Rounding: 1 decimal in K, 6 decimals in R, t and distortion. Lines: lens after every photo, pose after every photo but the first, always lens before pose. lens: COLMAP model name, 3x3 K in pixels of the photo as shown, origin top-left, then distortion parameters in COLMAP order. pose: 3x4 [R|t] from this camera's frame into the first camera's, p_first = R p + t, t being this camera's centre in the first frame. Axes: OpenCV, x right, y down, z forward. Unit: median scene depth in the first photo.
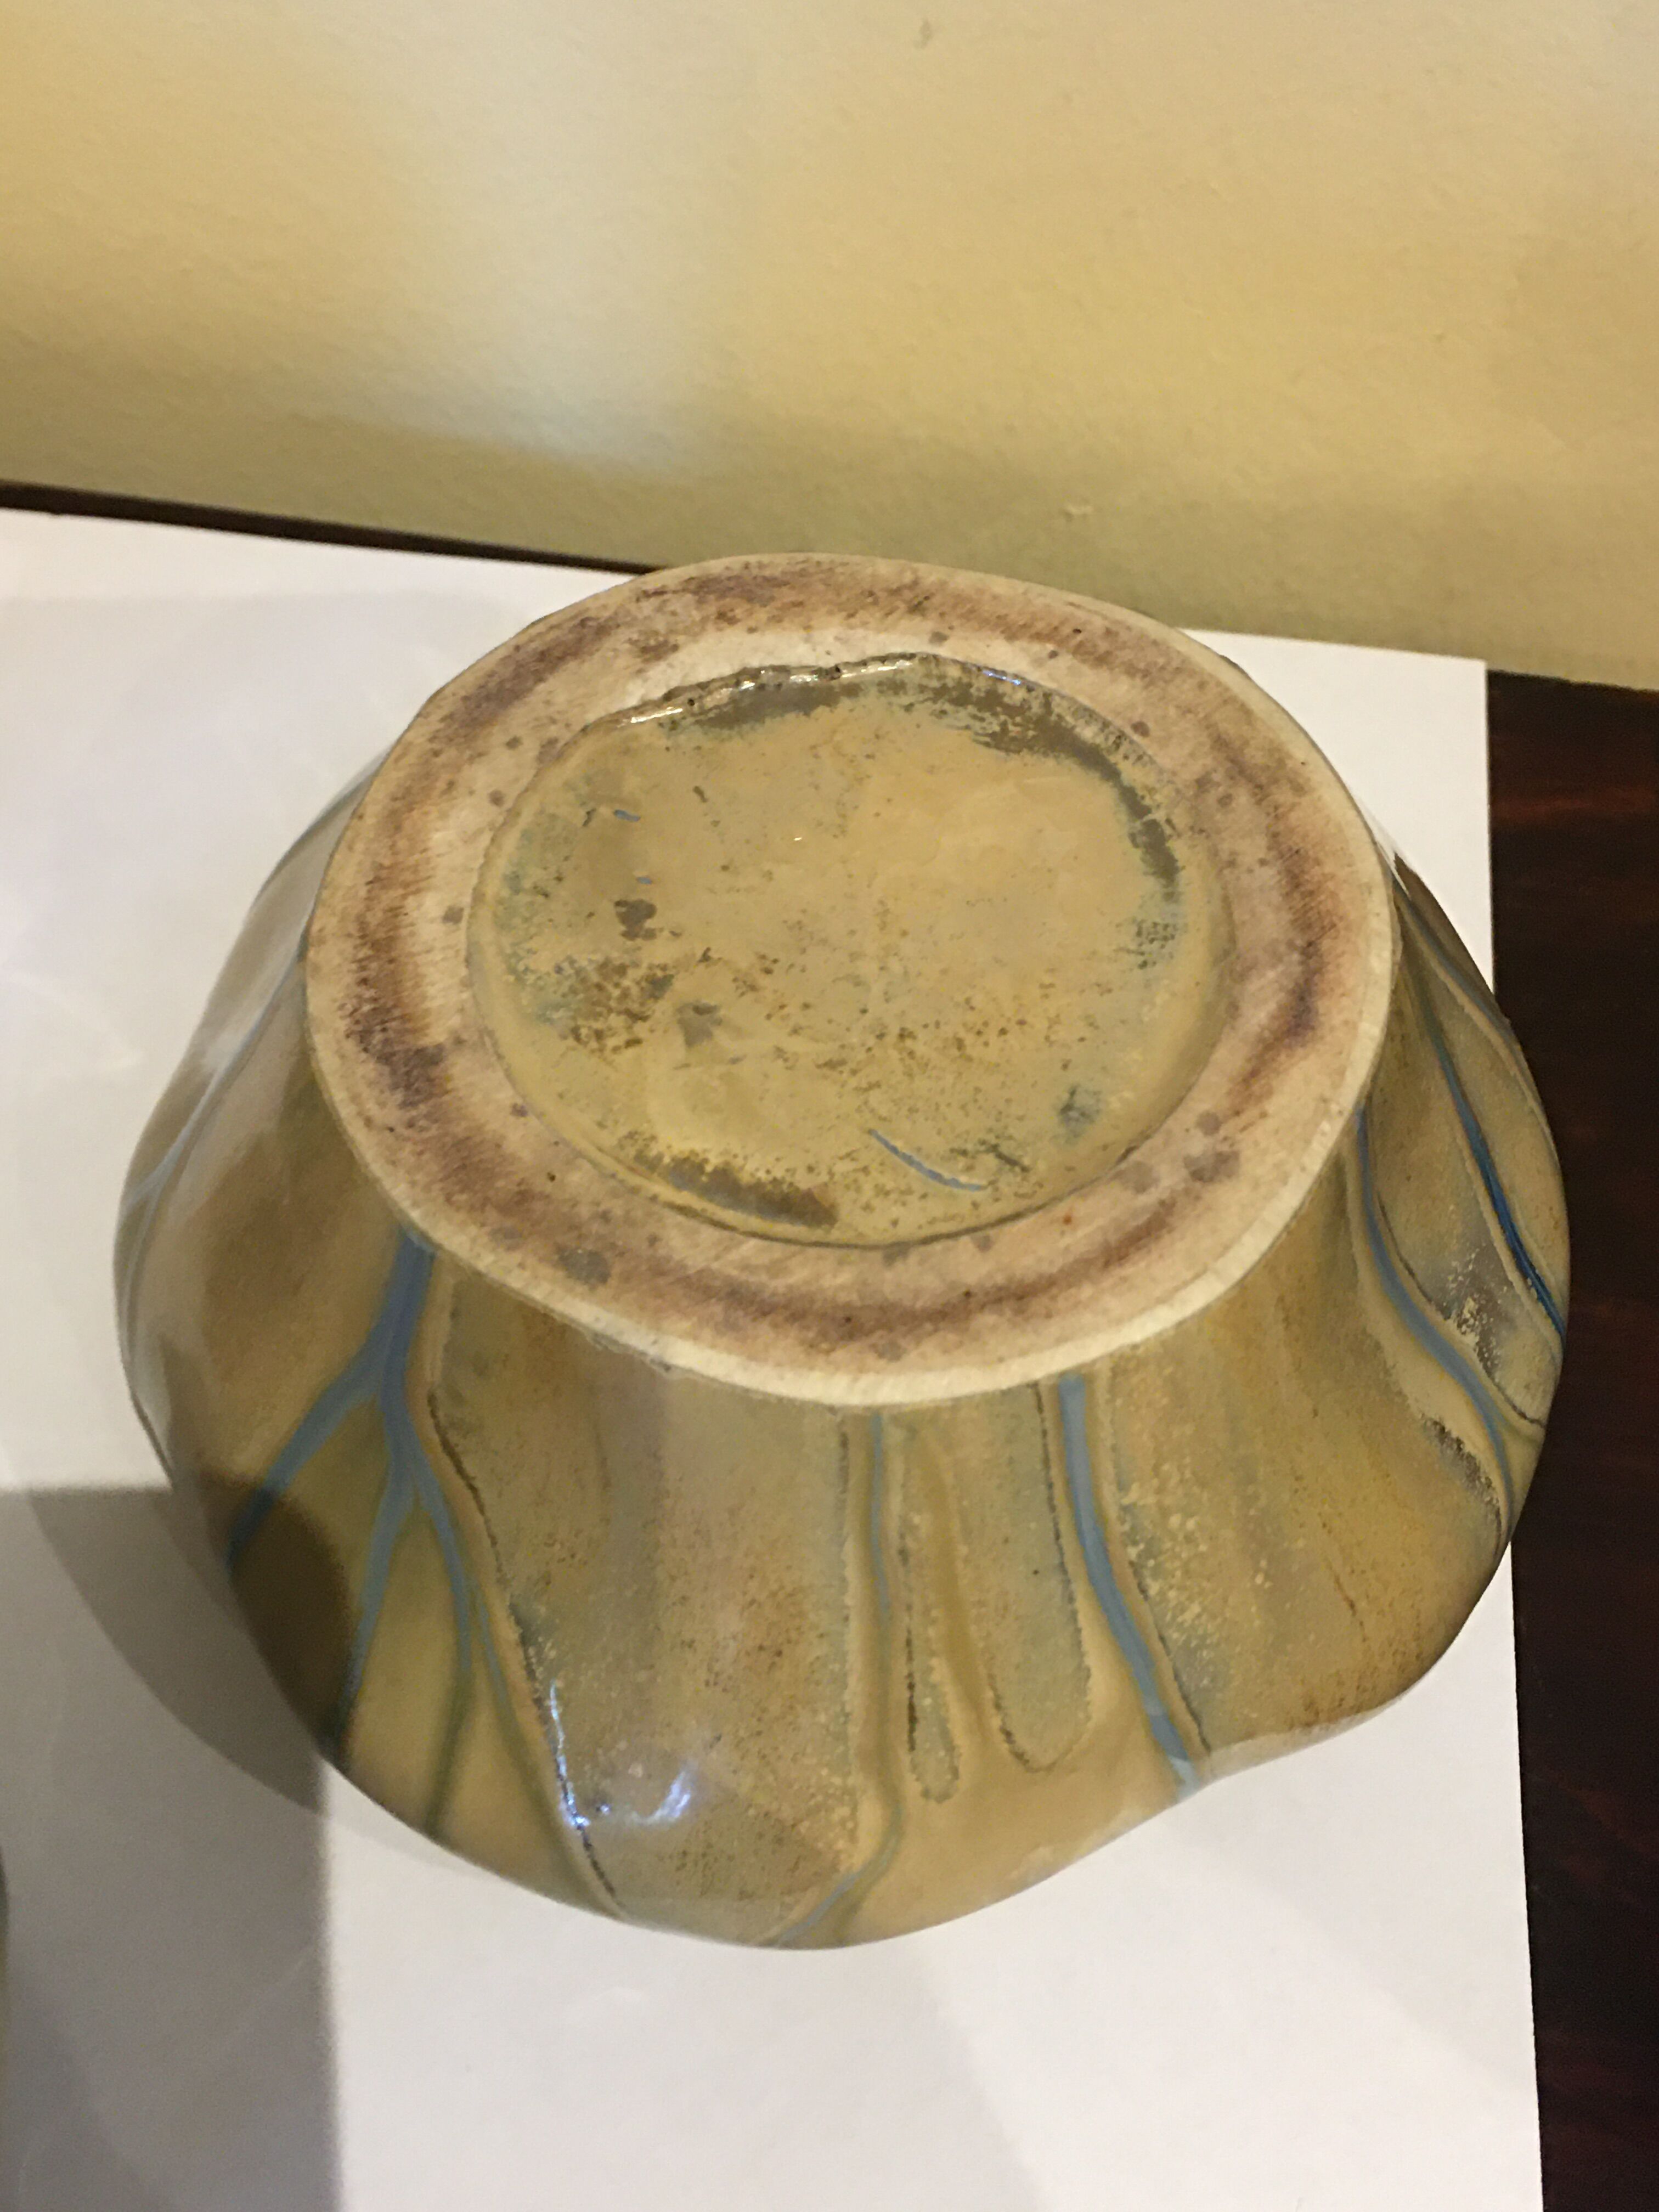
lens RADIAL K [[2556.0, 0, 832.9], [0, 2556.0, 1098.8], [0, 0, 1]] dist [0.067789, 0.000000]
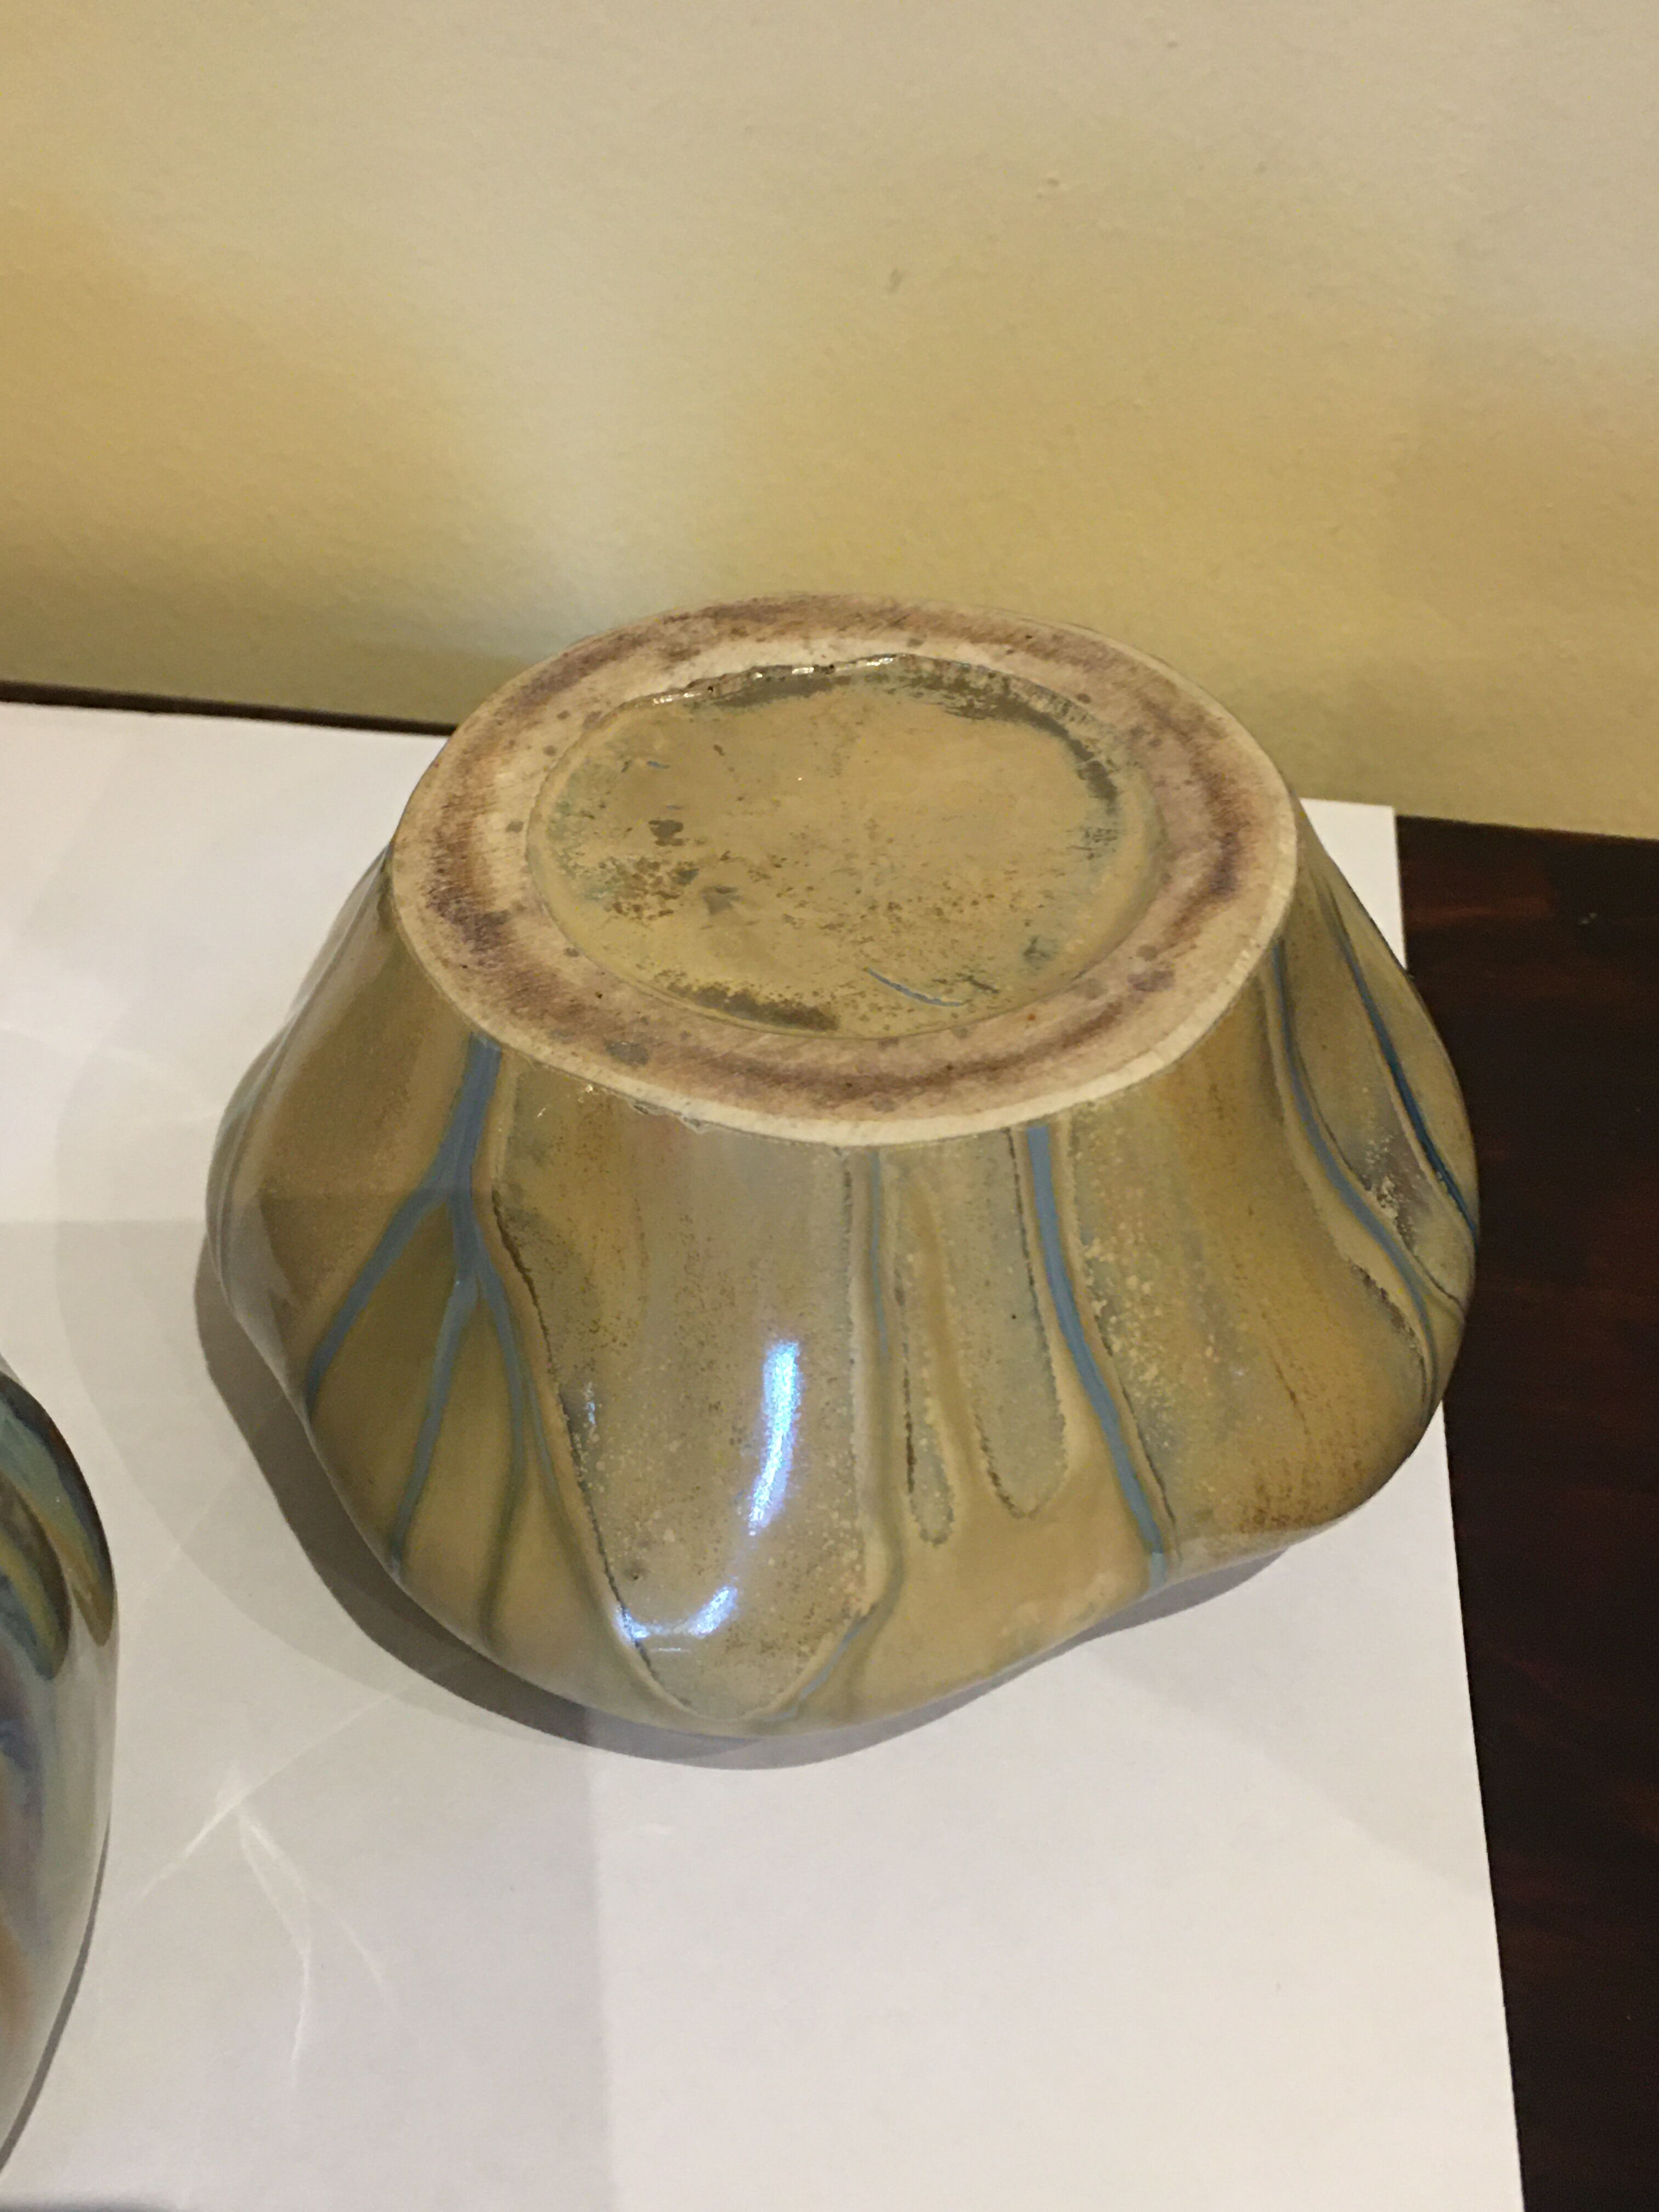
lens RADIAL K [[2556.0, 0, 827.3], [0, 2556.0, 1115.1], [0, 0, 1]] dist [0.067789, 0.000000]
pose [[0.999895, -0.014143, 0.003133, -0.007569], [0.014485, 0.977588, -0.210029, 0.319589], [-0.000093, 0.210052, 0.977690, -0.147553]]
